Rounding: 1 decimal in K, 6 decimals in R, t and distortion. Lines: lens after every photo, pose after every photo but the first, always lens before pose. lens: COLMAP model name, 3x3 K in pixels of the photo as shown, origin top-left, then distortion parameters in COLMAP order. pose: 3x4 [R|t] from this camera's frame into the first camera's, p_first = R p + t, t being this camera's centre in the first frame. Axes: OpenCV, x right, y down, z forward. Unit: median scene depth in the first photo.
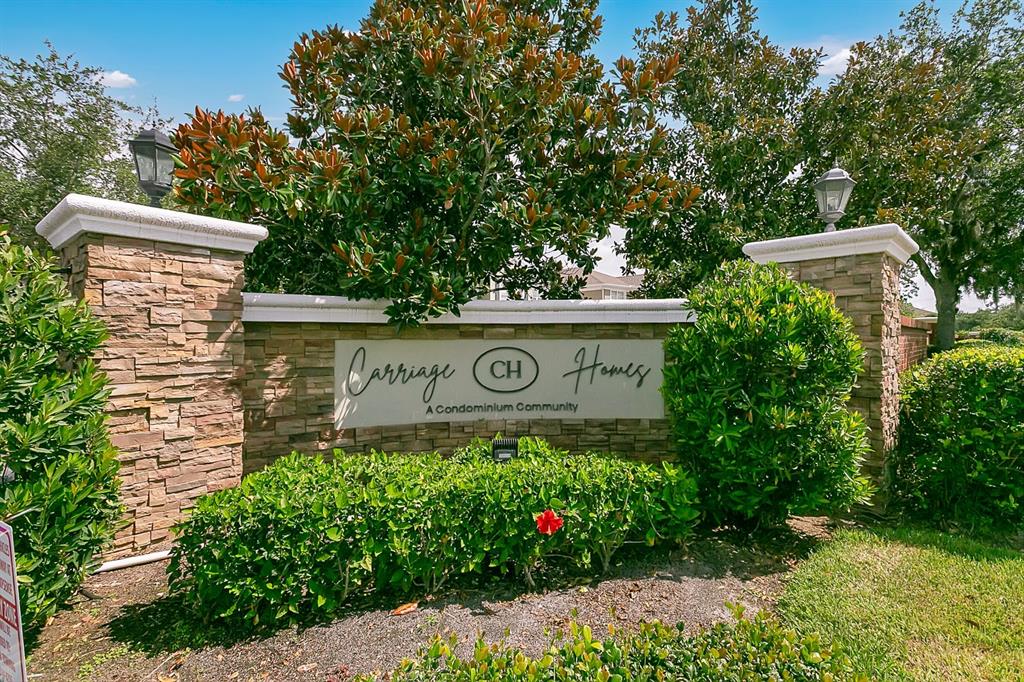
lens RADIAL K [[497.0, 0, 511.6], [0, 497.0, 337.5], [0, 0, 1]] dist [0.022382, 0.000323]
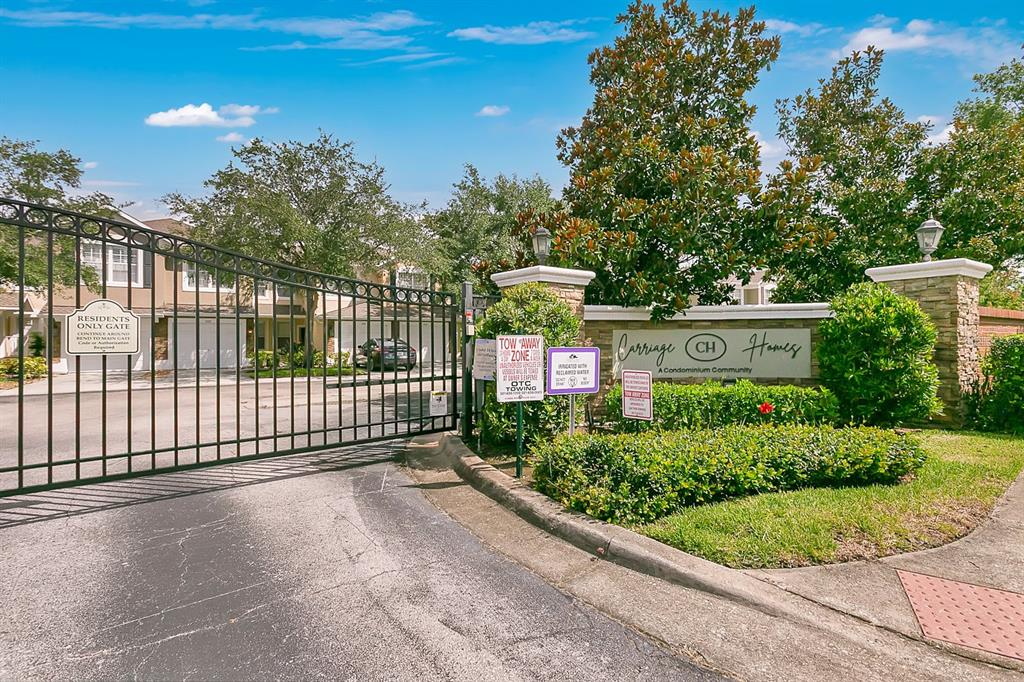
lens RADIAL K [[497.0, 0, 511.6], [0, 497.0, 337.5], [0, 0, 1]] dist [0.022382, 0.000323]
pose [[0.982246, -0.004352, -0.187548, -0.390451], [0.004796, 0.999987, 0.001911, 0.029576], [0.187538, -0.002777, 0.982253, -0.887583]]
